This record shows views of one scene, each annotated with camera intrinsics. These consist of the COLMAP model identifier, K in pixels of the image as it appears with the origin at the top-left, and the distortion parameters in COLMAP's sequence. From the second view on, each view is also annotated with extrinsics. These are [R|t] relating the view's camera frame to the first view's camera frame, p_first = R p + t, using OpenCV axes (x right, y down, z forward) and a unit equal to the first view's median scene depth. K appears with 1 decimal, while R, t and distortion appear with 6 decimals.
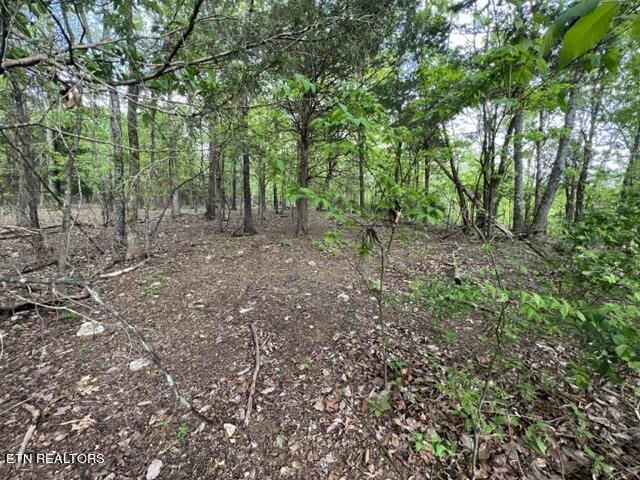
lens RADIAL K [[253.9, 0, 320.0], [0, 253.9, 240.0], [0, 0, 1]] dist [-0.000012, 0.000657]
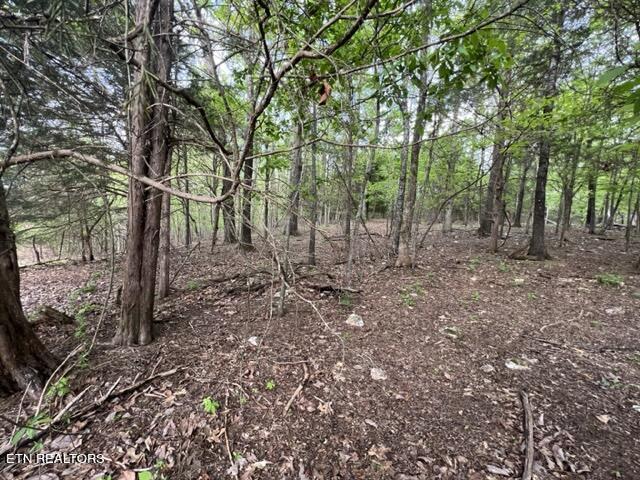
lens RADIAL K [[253.9, 0, 320.0], [0, 253.9, 240.0], [0, 0, 1]] dist [-0.000012, 0.000657]
pose [[0.552692, 0.071692, -0.830296, -0.041175], [-0.123892, 0.992291, 0.003210, -0.000446], [0.824125, 0.101093, 0.557313, 0.147988]]
